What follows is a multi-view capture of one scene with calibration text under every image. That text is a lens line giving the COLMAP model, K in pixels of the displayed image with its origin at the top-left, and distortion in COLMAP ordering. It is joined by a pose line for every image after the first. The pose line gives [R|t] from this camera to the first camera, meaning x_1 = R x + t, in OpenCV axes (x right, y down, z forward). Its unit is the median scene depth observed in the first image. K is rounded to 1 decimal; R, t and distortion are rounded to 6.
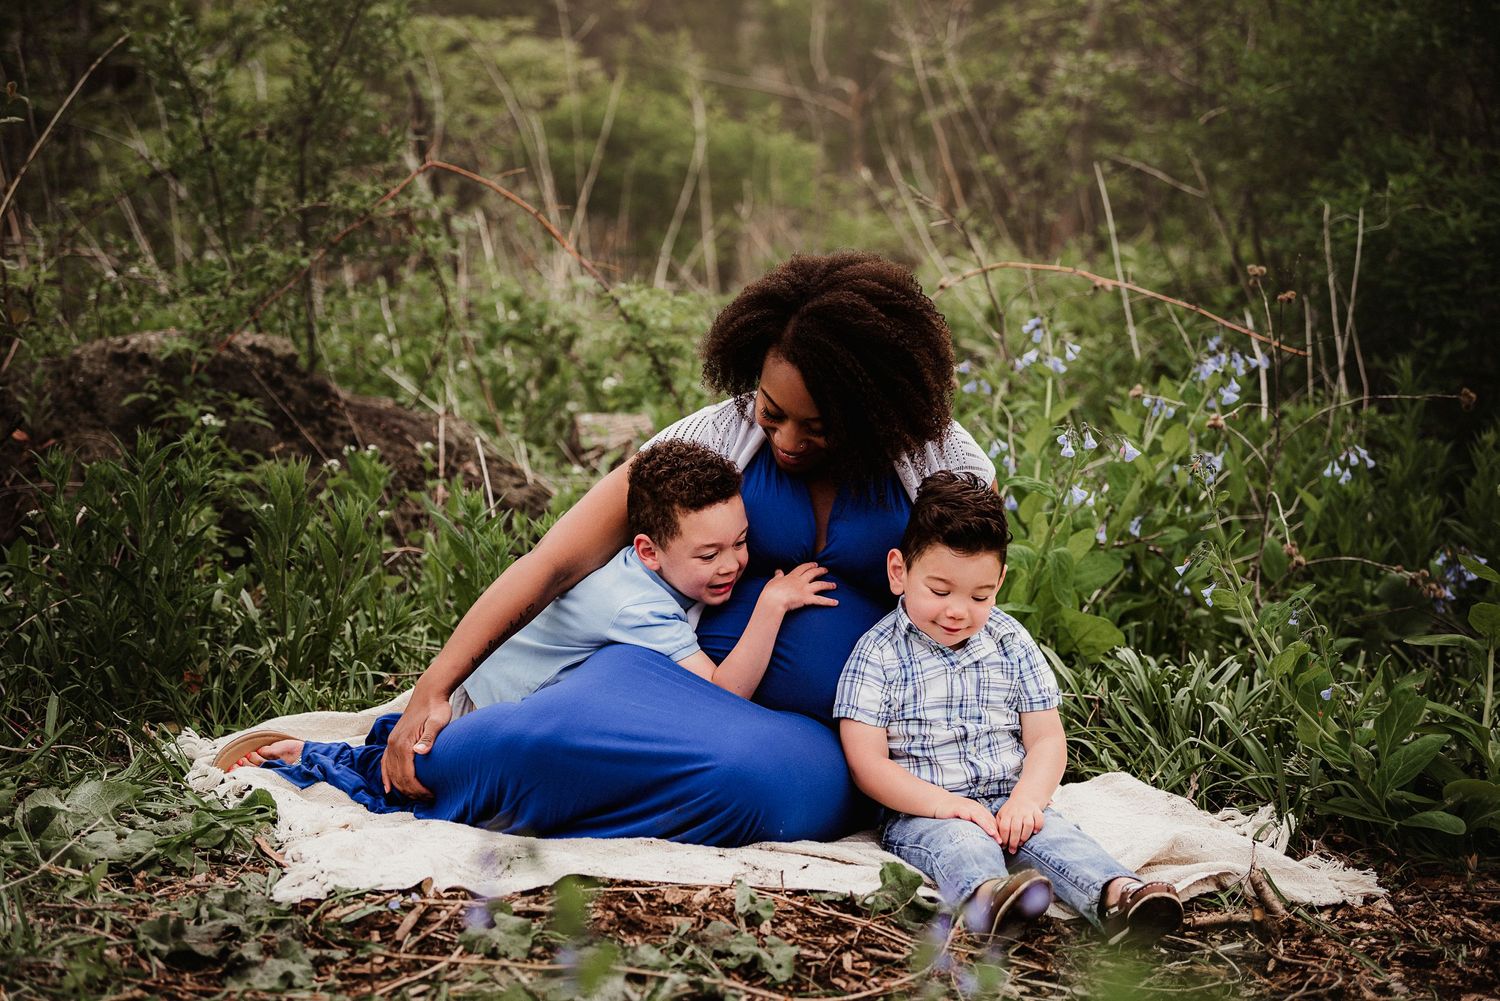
lens RADIAL K [[4211.4, 0, 743.2], [0, 4211.4, 516.1], [0, 0, 1]] dist [0.358439, 0.000000]
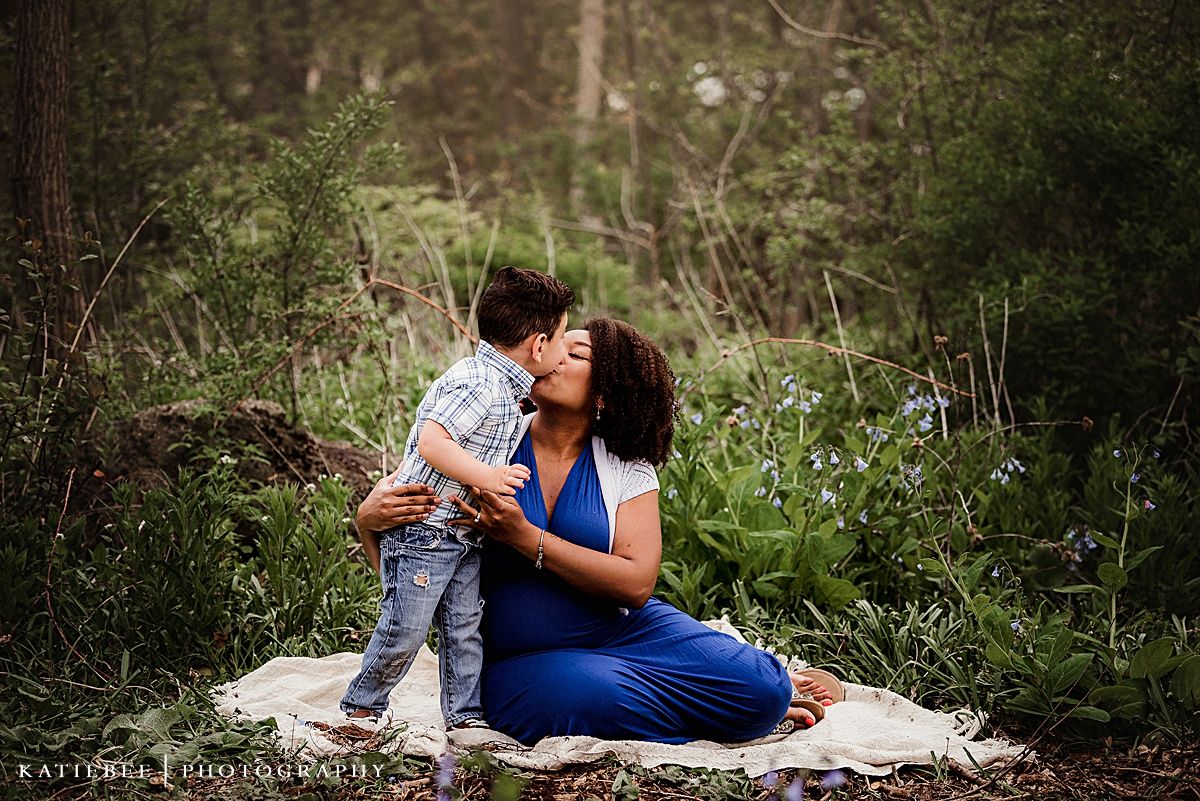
lens RADIAL K [[2580.9, 0, 545.9], [0, 2580.9, 432.2], [0, 0, 1]] dist [0.109817, 0.000000]
pose [[0.999641, -0.024746, 0.010314, -0.024952], [0.025105, 0.999027, -0.036264, 0.002942], [-0.009407, 0.036510, 0.999289, 0.107610]]
